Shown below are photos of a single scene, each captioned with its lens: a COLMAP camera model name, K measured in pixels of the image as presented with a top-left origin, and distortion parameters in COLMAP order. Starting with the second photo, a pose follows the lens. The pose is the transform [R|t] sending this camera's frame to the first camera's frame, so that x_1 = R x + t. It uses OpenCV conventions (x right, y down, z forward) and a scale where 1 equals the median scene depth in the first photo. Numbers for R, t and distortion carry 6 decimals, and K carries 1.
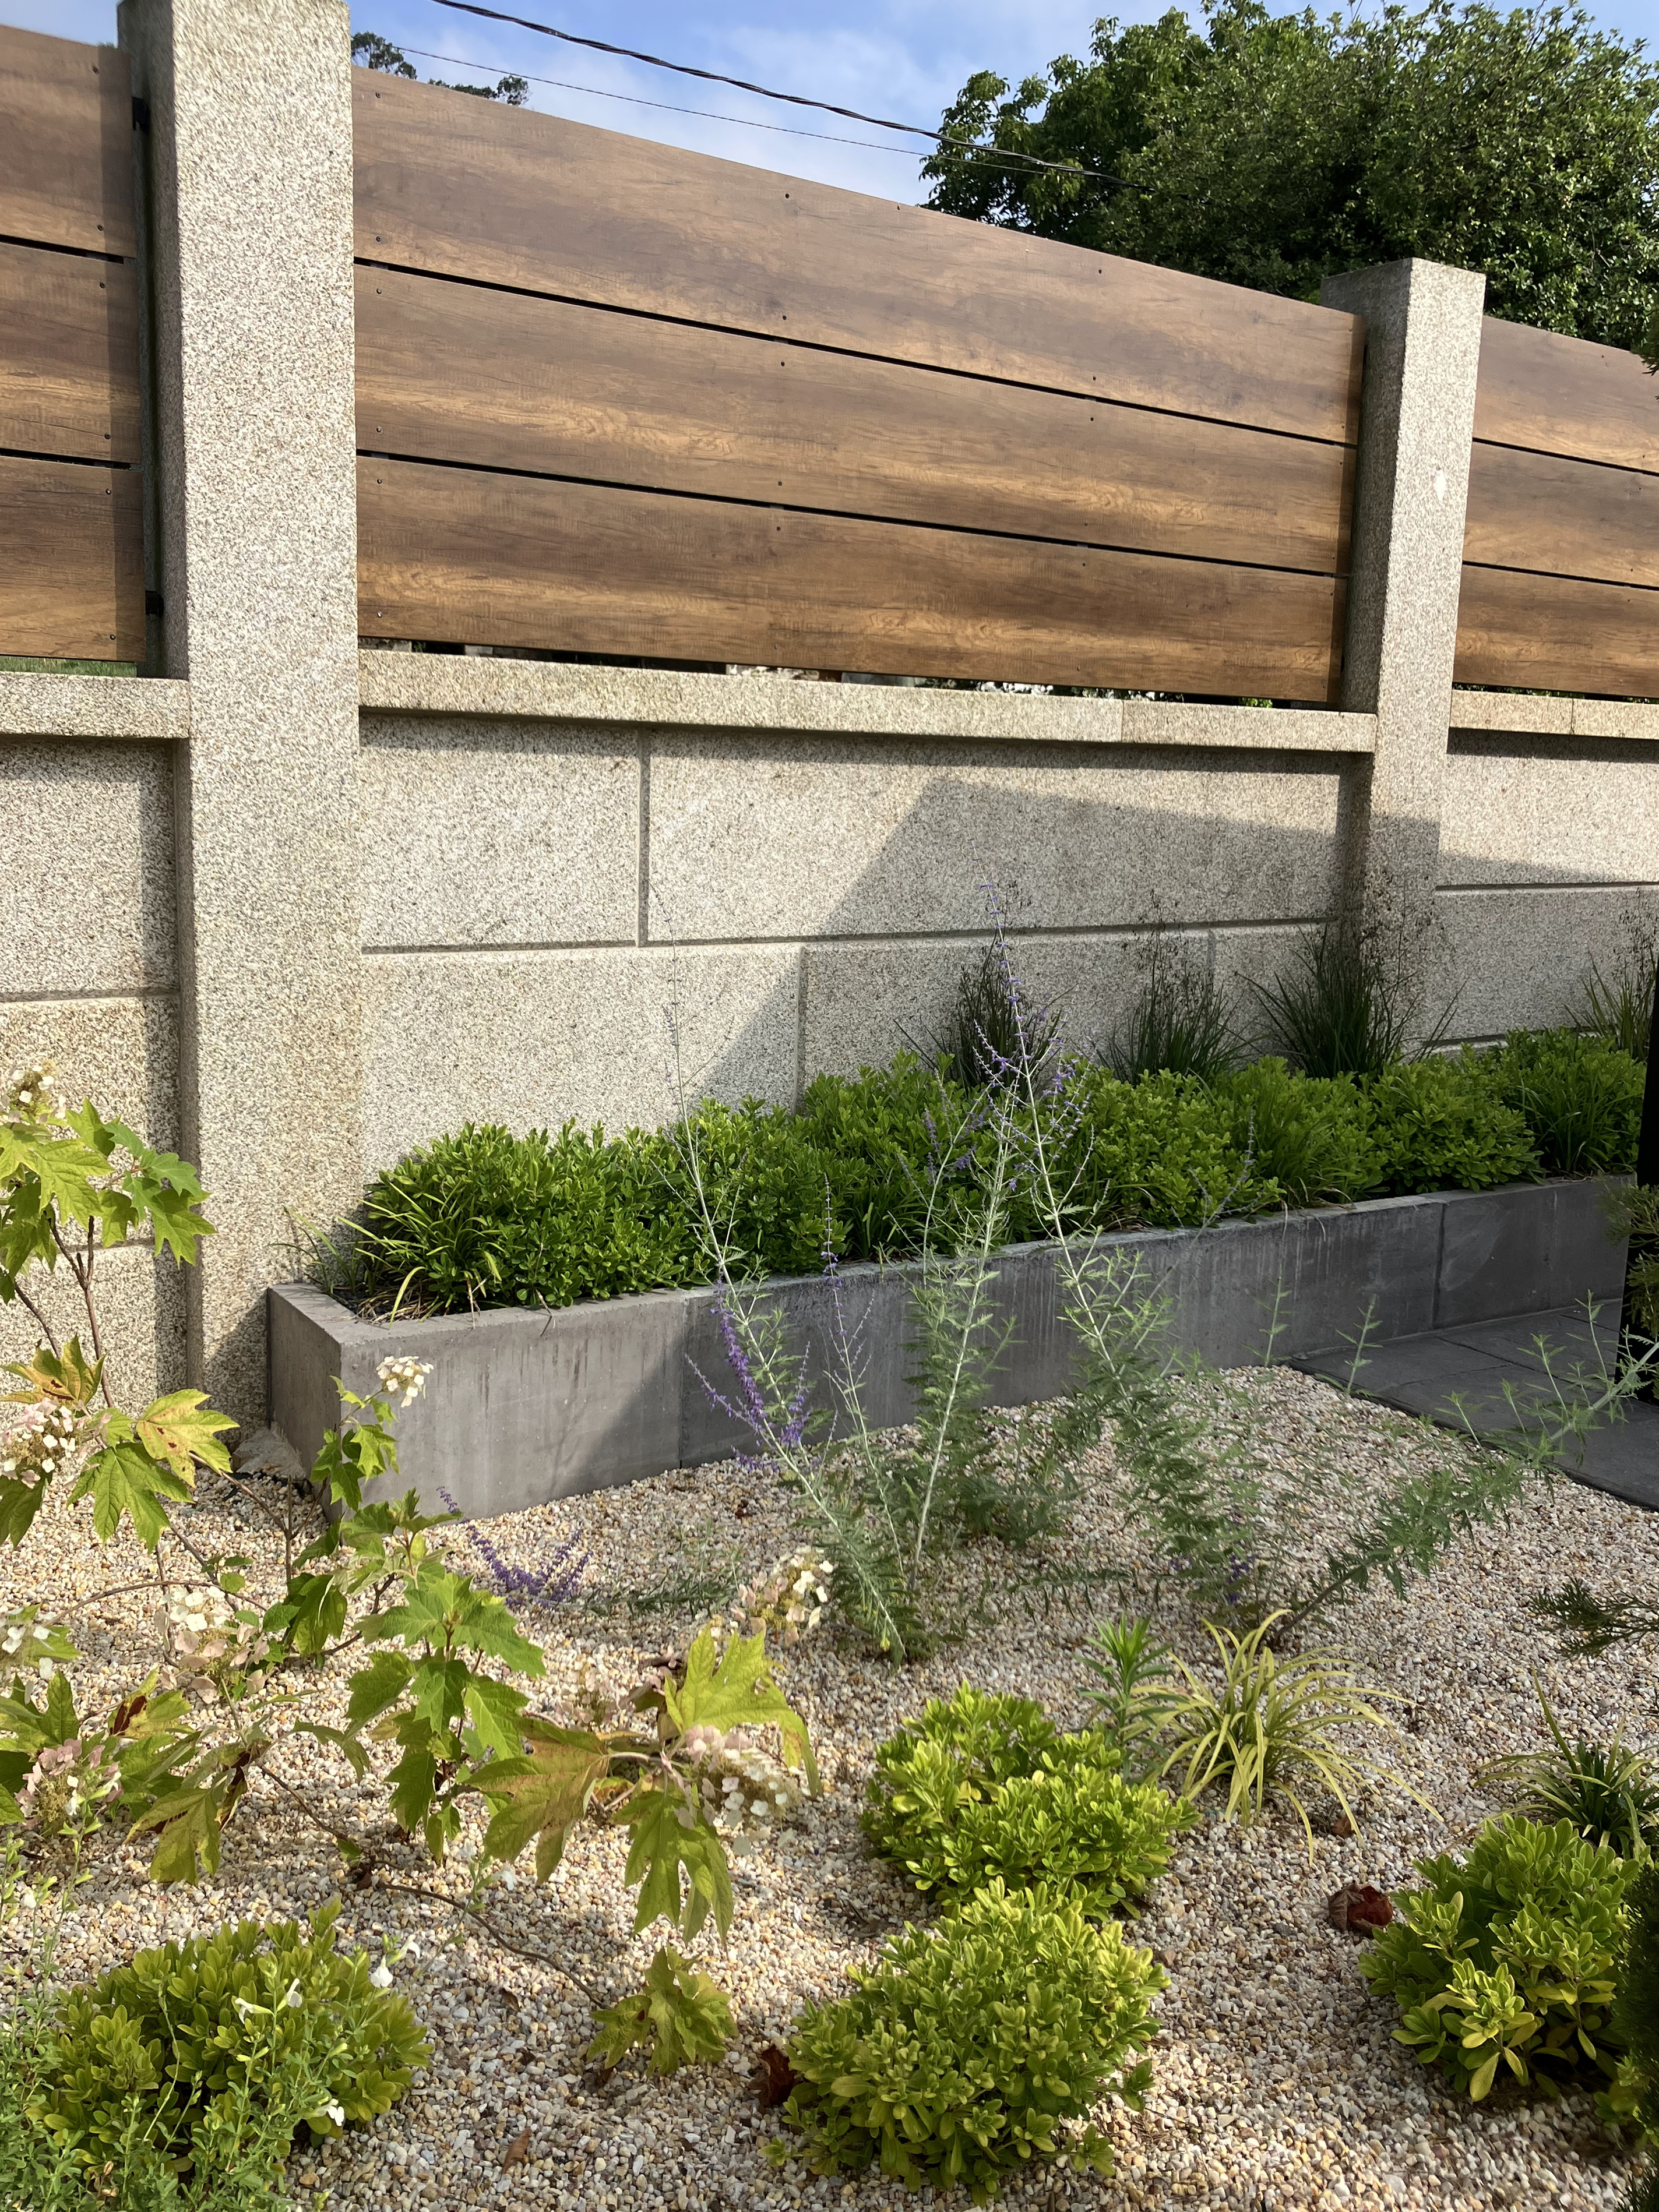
lens RADIAL K [[1847.3, 0, 827.0], [0, 1847.3, 1094.3], [0, 0, 1]] dist [0.005740, 0.001696]
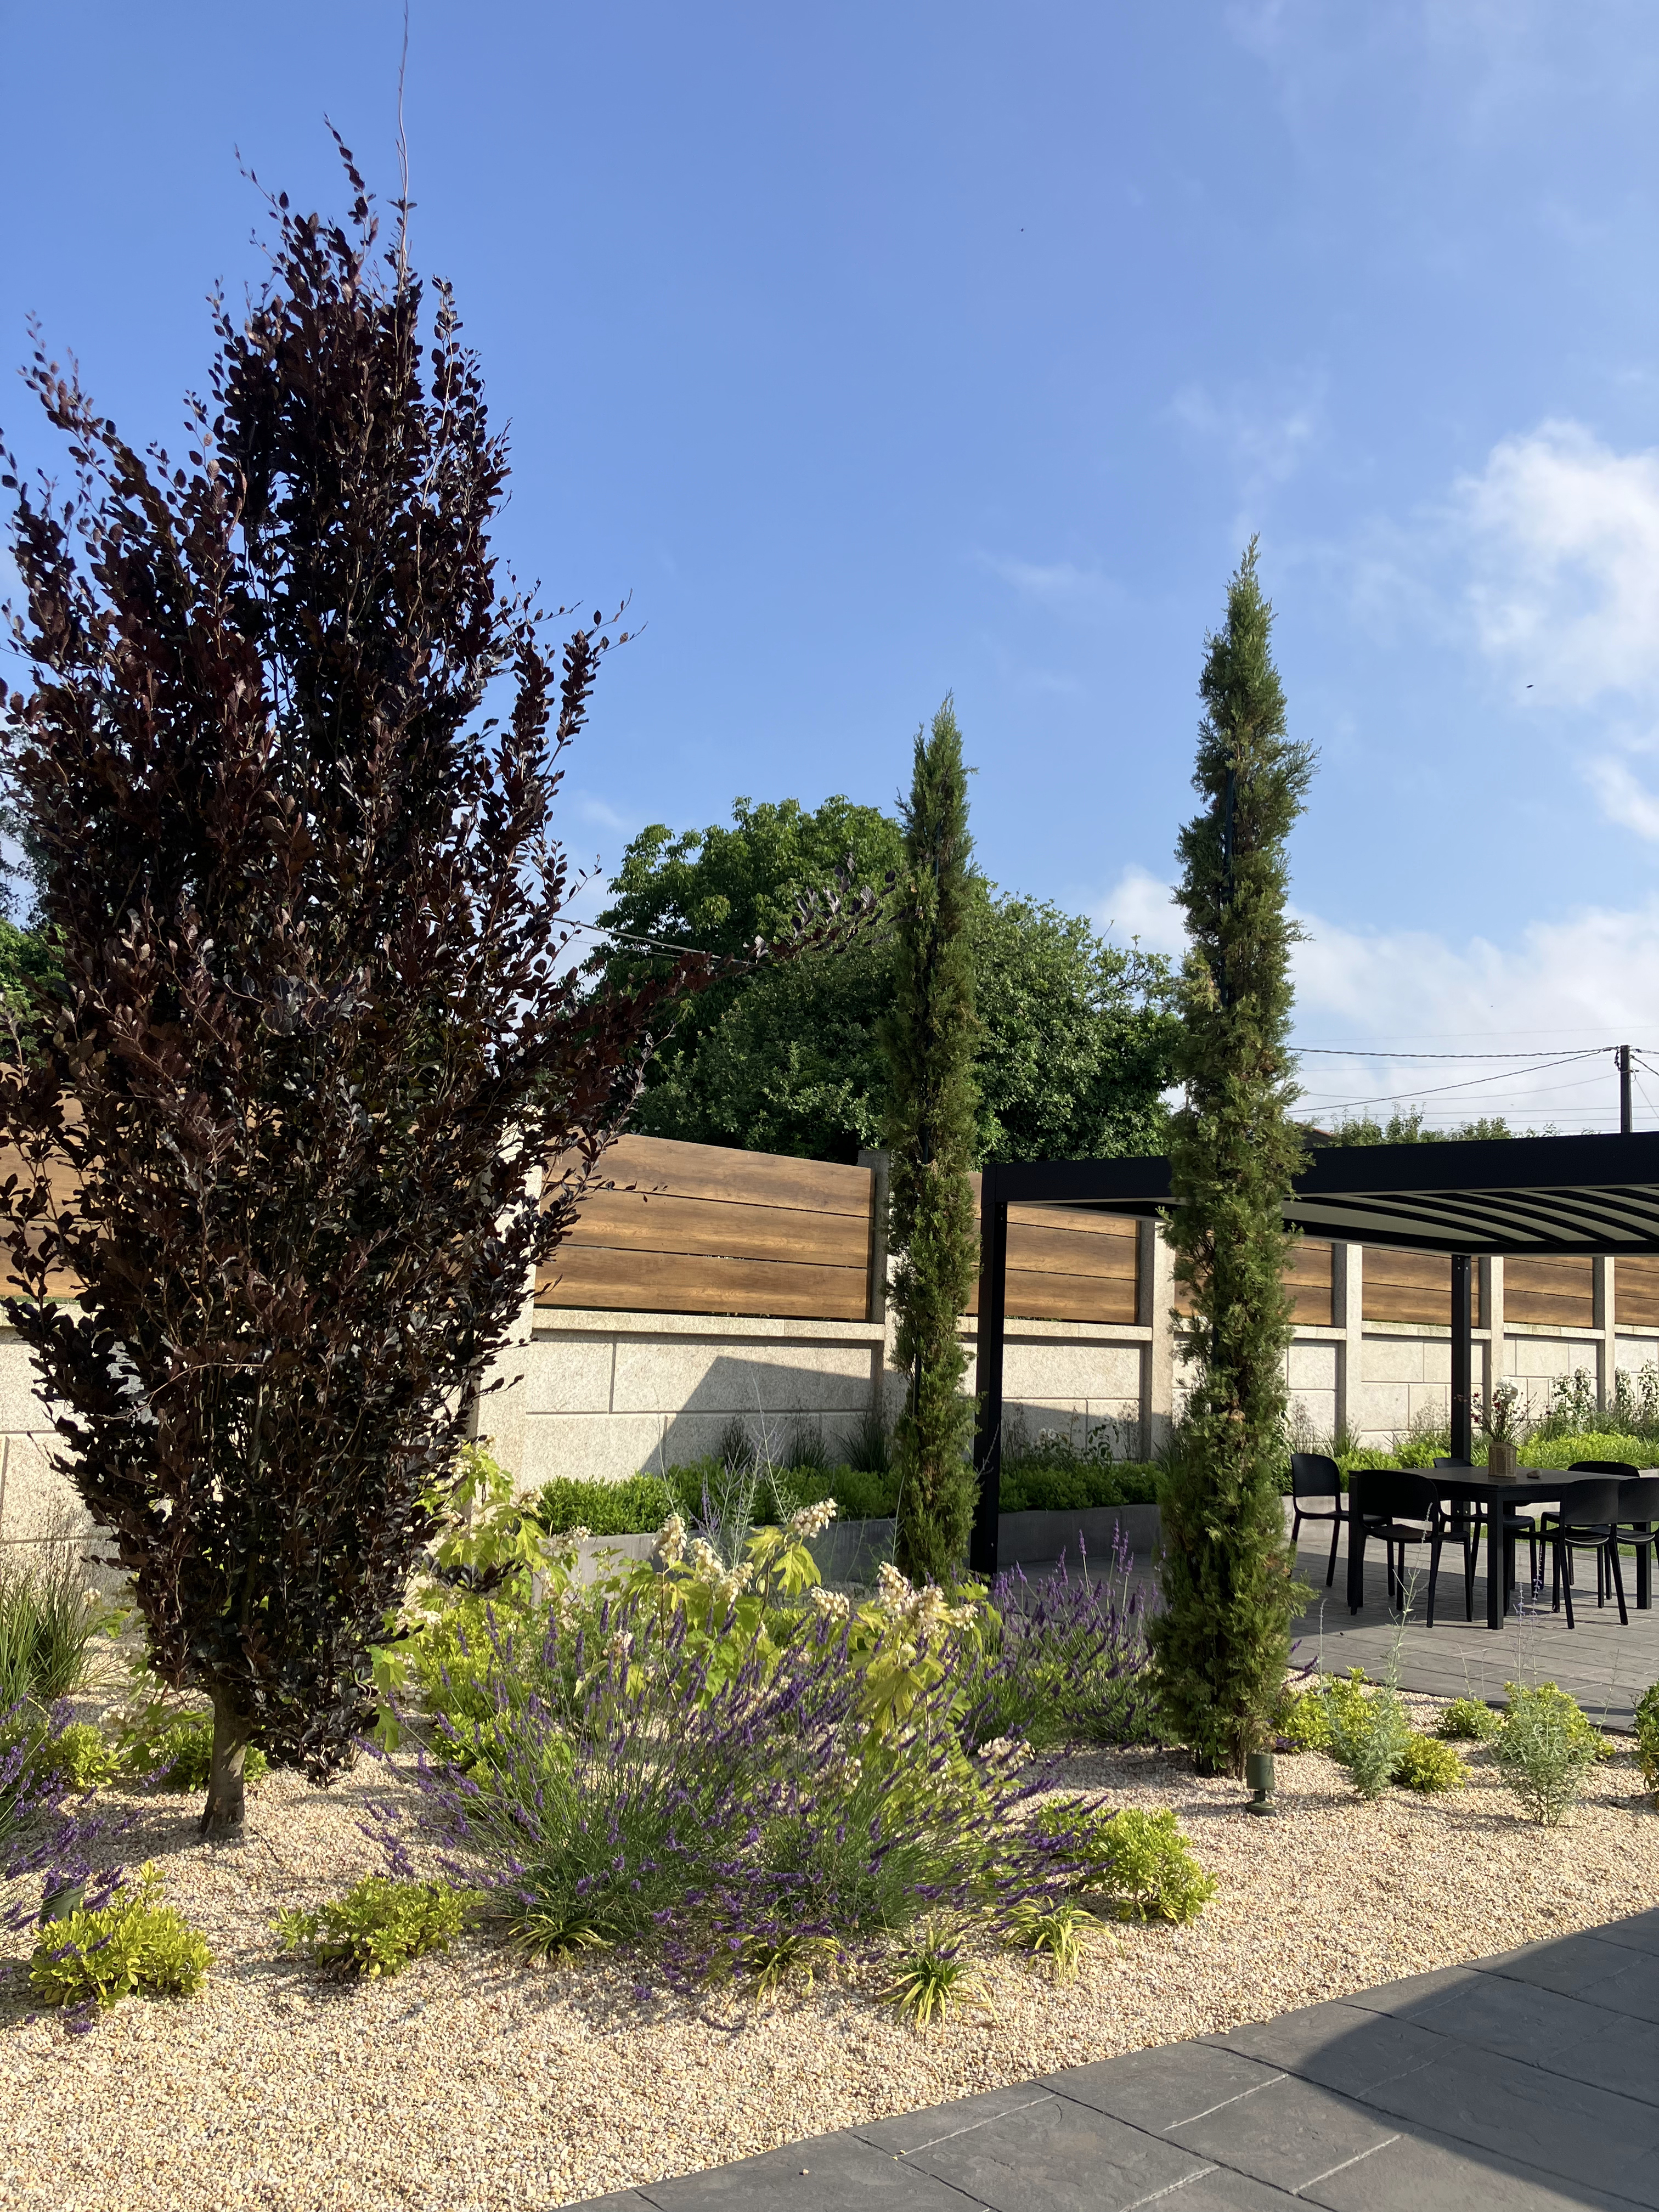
lens RADIAL K [[1847.1, 0, 835.5], [0, 1847.1, 1097.2], [0, 0, 1]] dist [0.005740, 0.001696]
pose [[0.980098, 0.029476, 0.196311, -0.248941], [0.028735, 0.957435, -0.287216, 0.201637], [-0.196421, 0.287141, 0.937533, -1.324877]]
